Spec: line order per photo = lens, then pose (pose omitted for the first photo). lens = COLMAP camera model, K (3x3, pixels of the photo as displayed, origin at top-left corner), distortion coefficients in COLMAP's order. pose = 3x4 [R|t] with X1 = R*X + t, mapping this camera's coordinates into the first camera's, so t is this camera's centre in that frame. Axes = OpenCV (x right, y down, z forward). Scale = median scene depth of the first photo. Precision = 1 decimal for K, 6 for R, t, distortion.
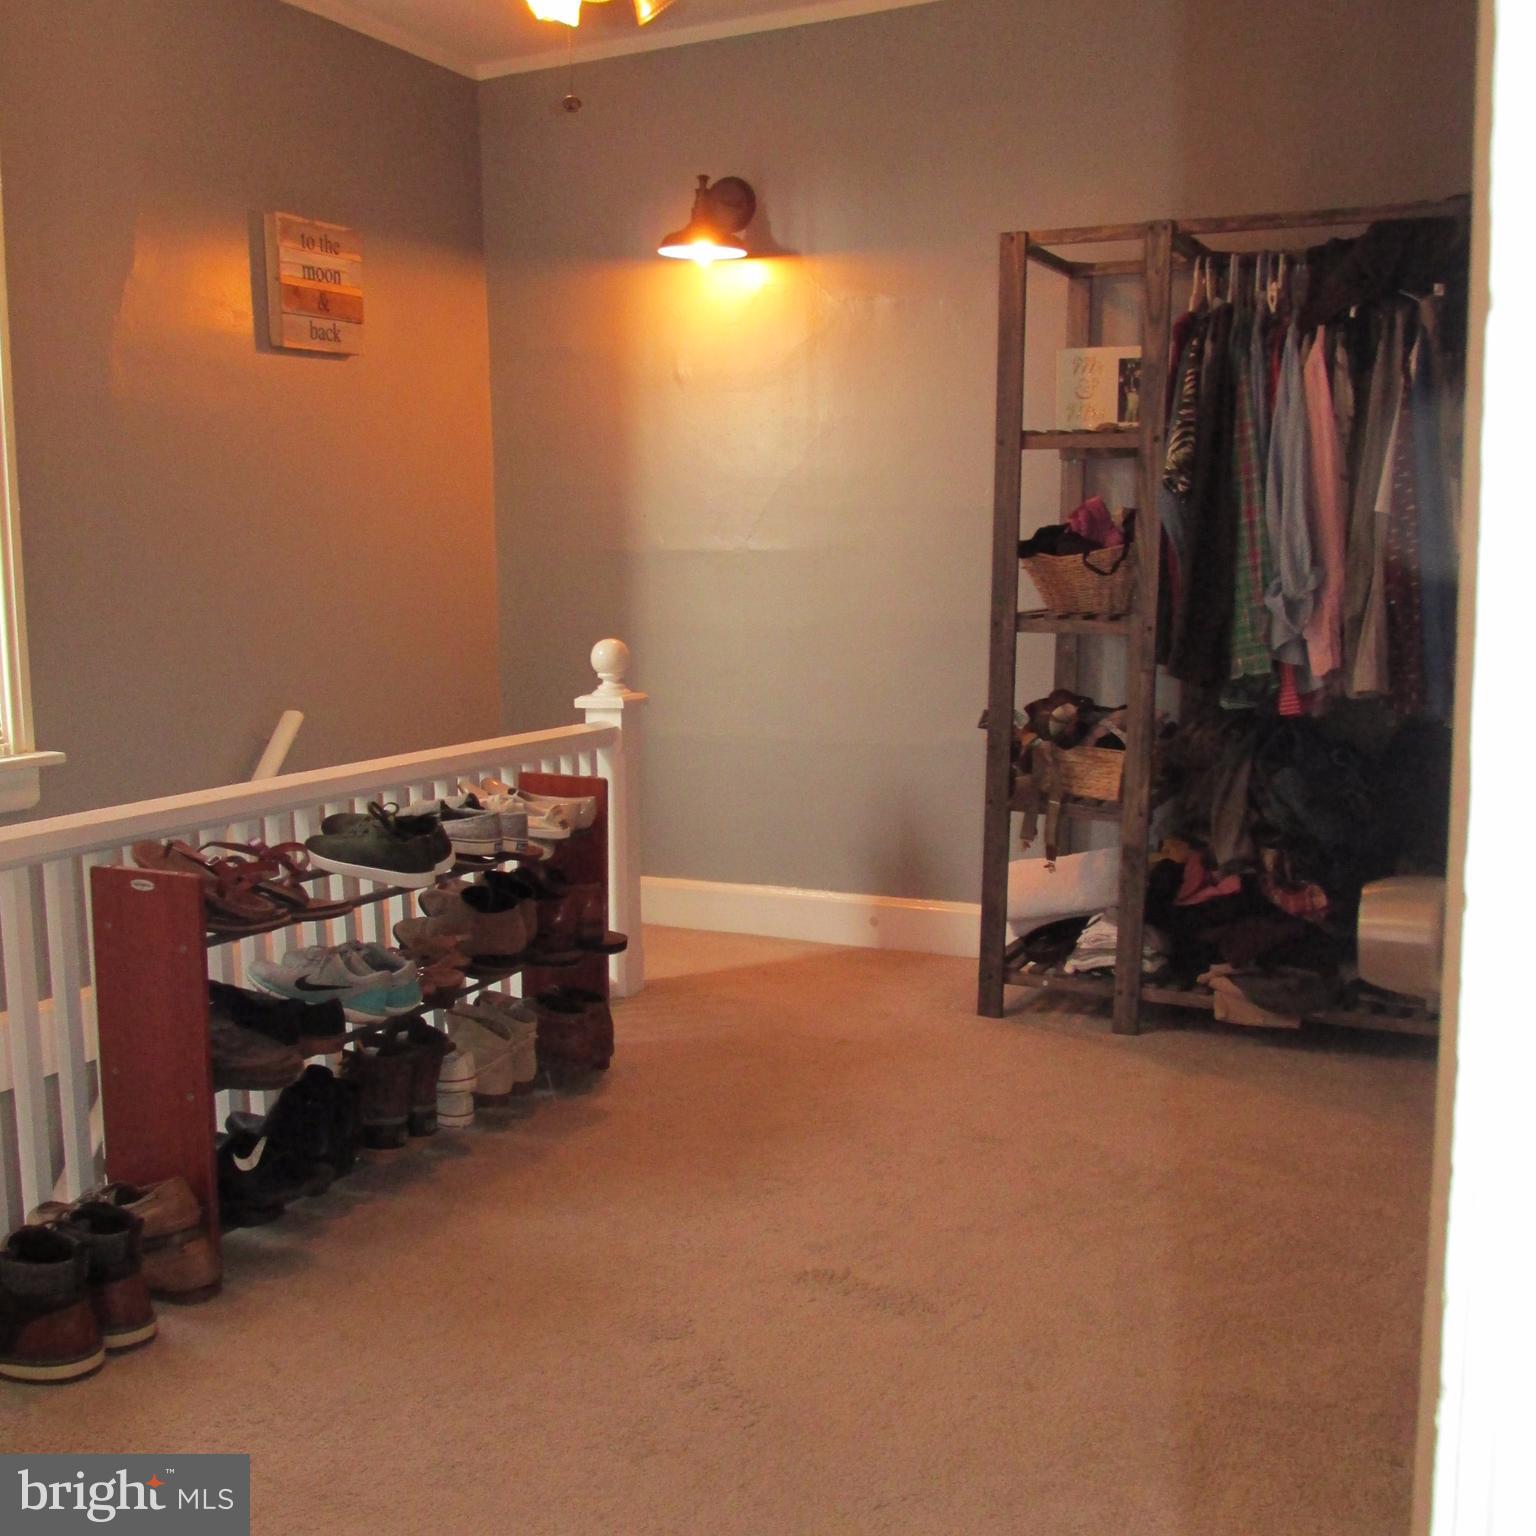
lens RADIAL K [[1695.9, 0, 770.1], [0, 1695.9, 764.2], [0, 0, 1]] dist [-0.030430, 0.000000]
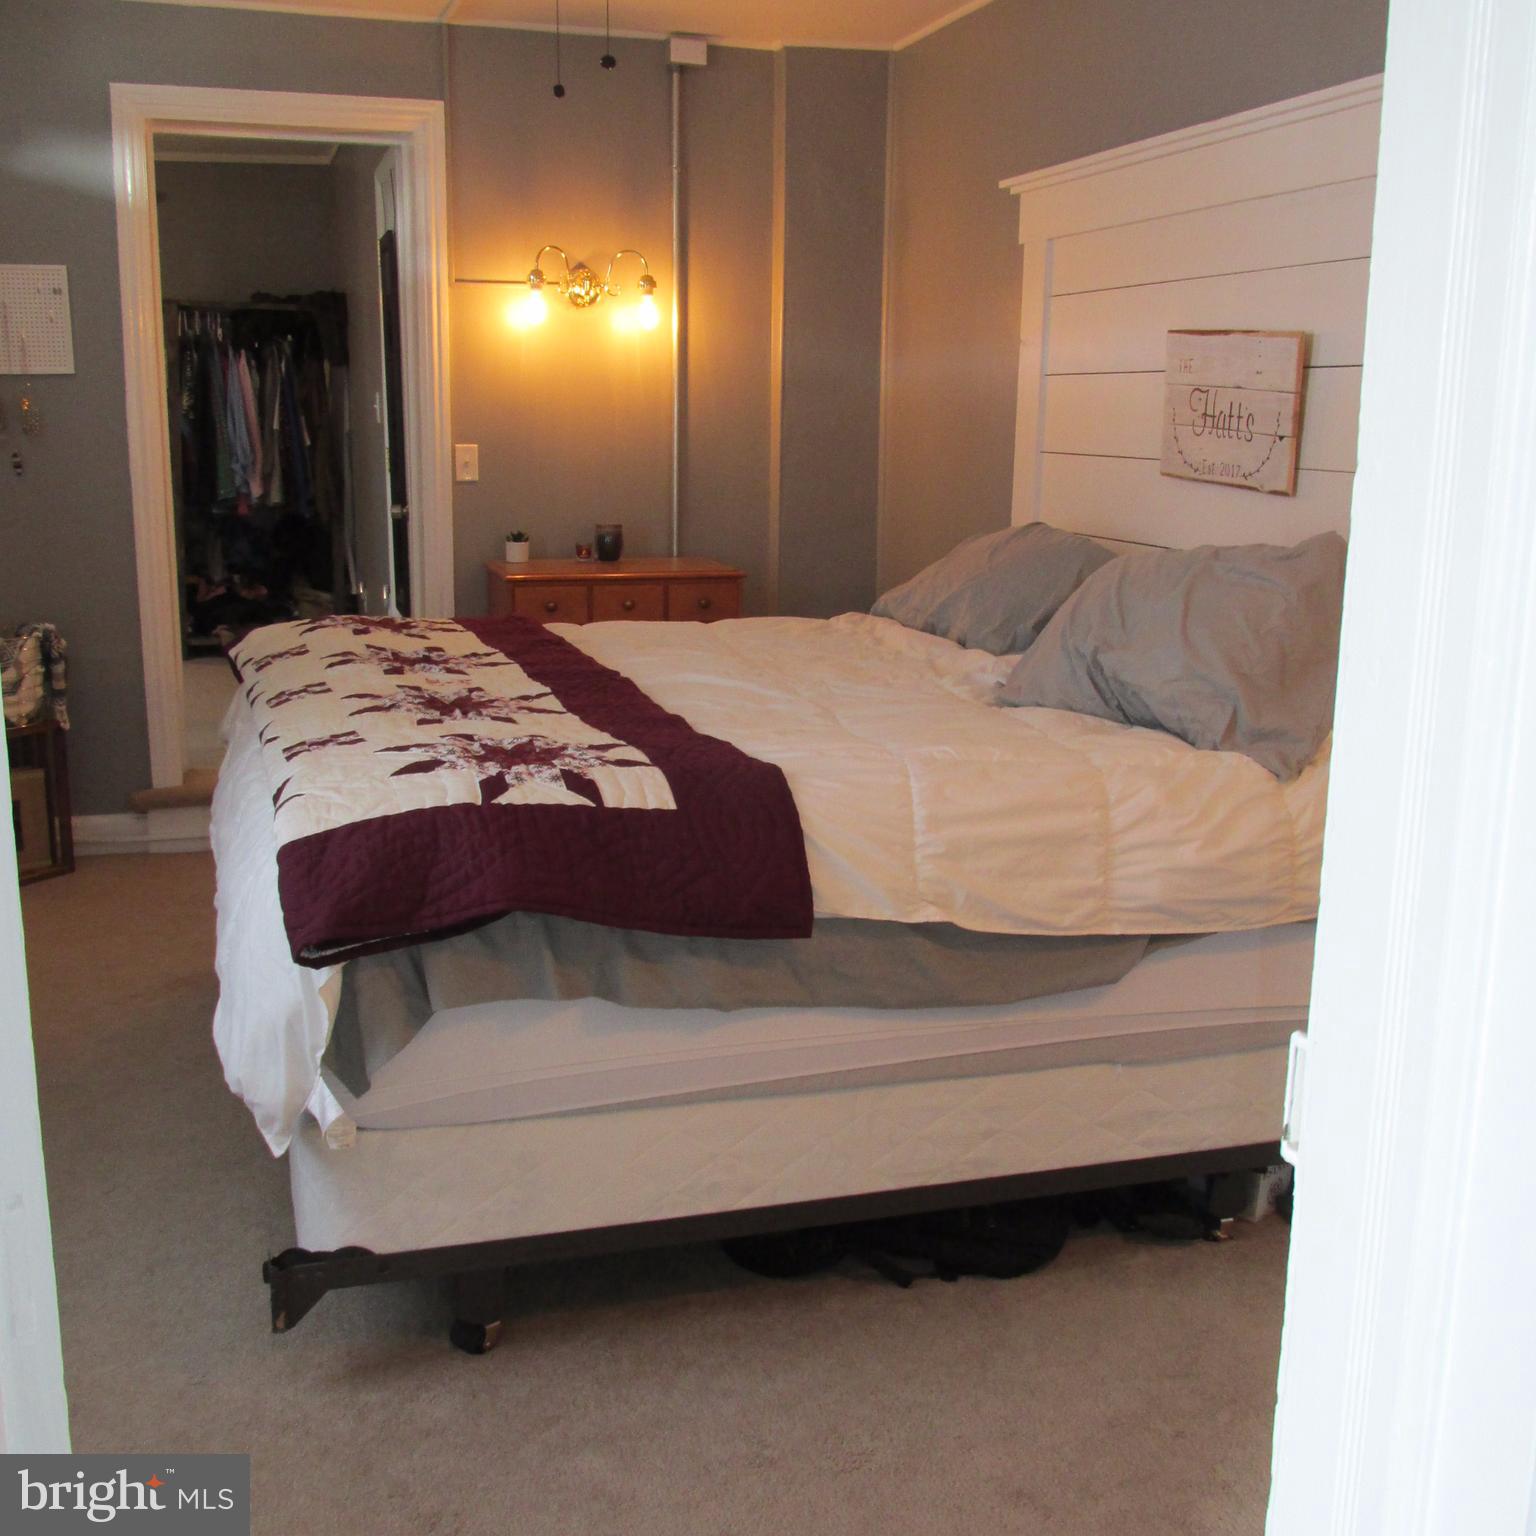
lens RADIAL K [[1695.9, 0, 767.6], [0, 1695.9, 765.6], [0, 0, 1]] dist [-0.030430, 0.000000]
pose [[0.742220, -0.118471, 0.659601, -0.756912], [0.065773, 0.992376, 0.104229, 0.122604], [-0.666921, -0.033977, 0.744354, -1.274418]]
